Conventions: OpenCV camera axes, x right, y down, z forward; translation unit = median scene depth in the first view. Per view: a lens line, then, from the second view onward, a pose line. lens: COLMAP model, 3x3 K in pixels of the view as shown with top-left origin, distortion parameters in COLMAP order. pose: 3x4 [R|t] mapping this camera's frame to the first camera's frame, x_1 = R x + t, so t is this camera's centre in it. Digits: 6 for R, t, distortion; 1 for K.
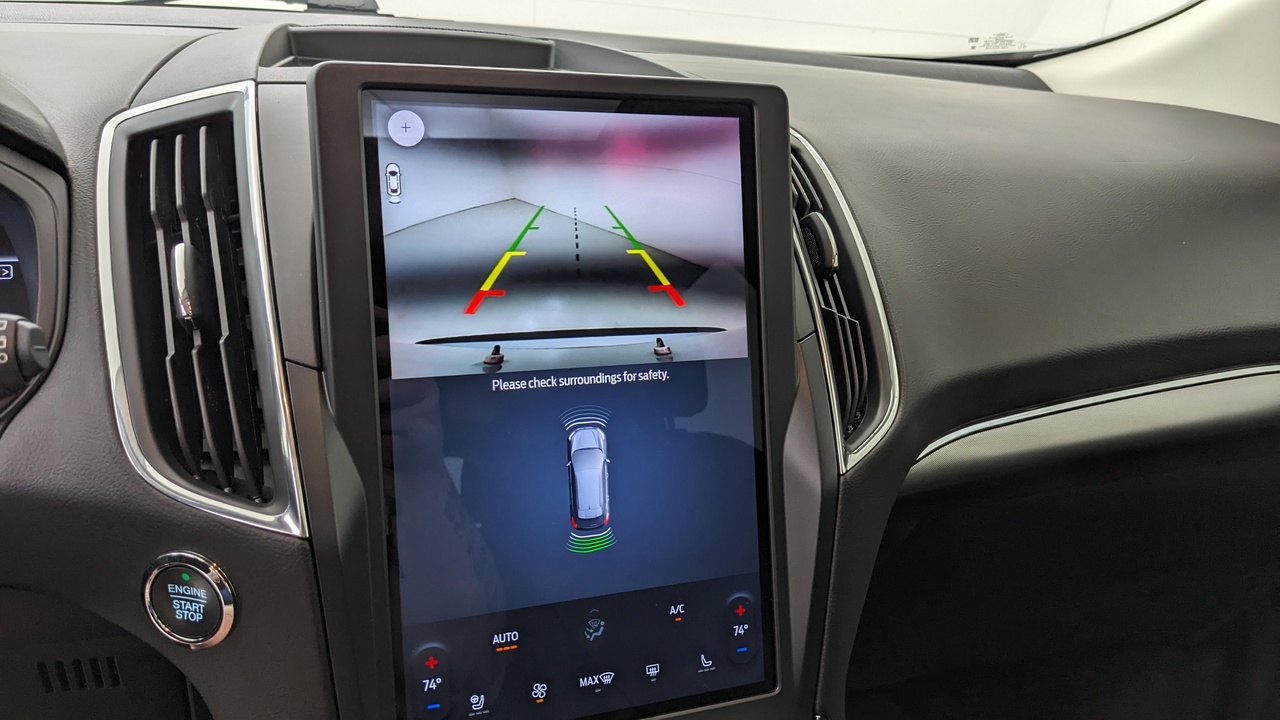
lens RADIAL K [[1004.1, 0, 673.6], [0, 1004.1, 347.0], [0, 0, 1]] dist [0.019043, -0.044098]
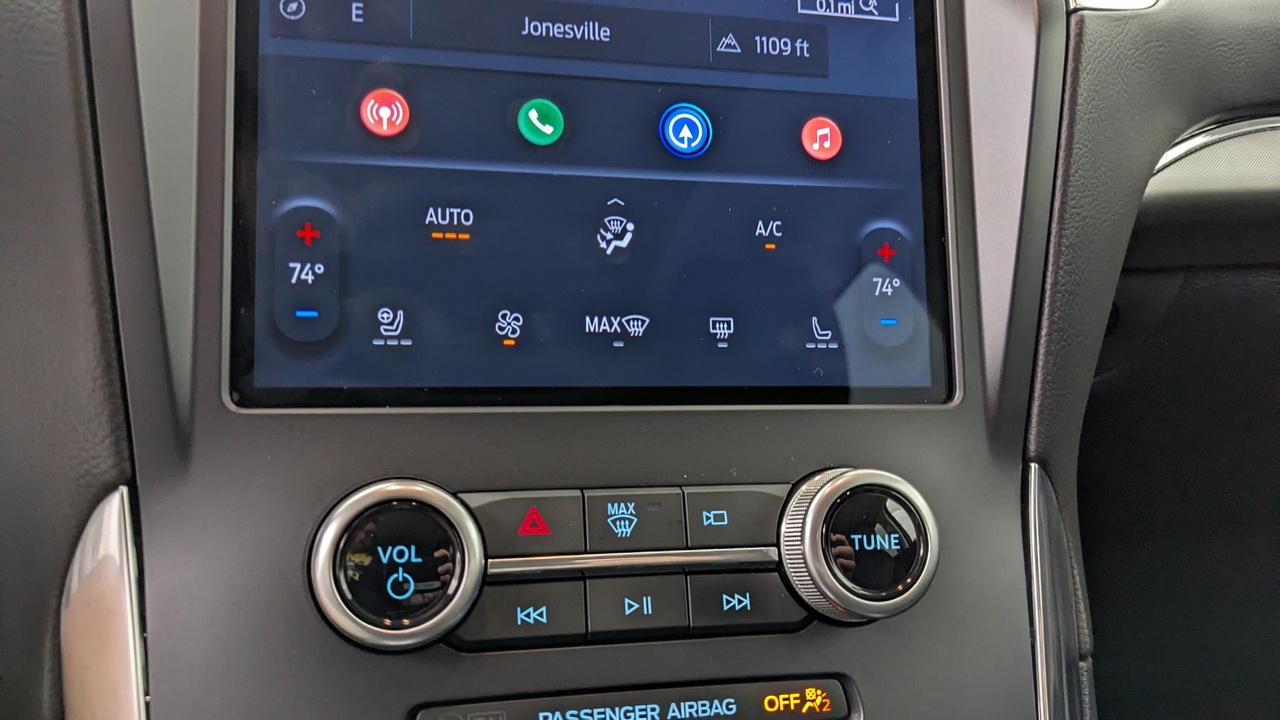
lens RADIAL K [[1004.1, 0, 647.3], [0, 1004.1, 363.4], [0, 0, 1]] dist [0.019043, -0.044098]
pose [[0.986356, 0.006197, -0.164509, 0.028085], [-0.024312, 0.993818, -0.108331, 0.384417], [0.162821, 0.110853, 0.980409, 0.439176]]
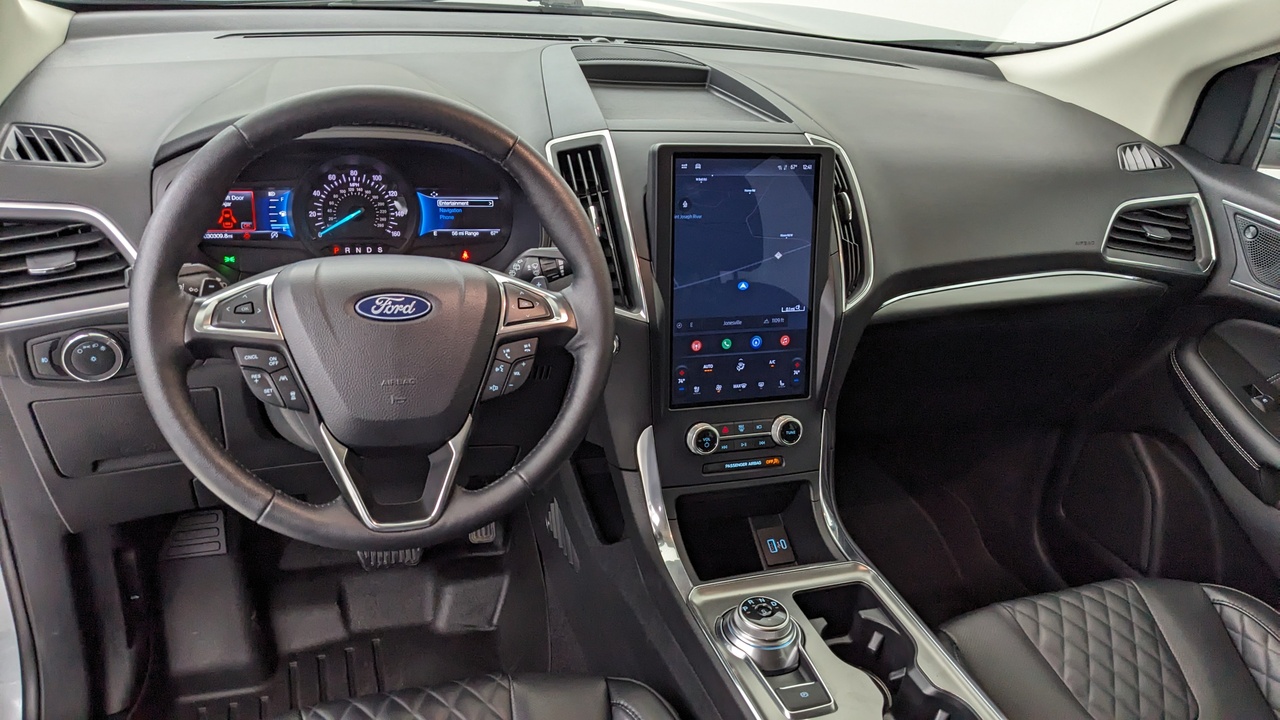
lens RADIAL K [[1004.1, 0, 667.2], [0, 1004.1, 367.2], [0, 0, 1]] dist [0.019043, -0.044098]
pose [[0.997837, 0.063955, -0.015235, -0.210288], [-0.059819, 0.979338, 0.193181, -0.184663], [0.027275, -0.191852, 0.981045, -1.401228]]
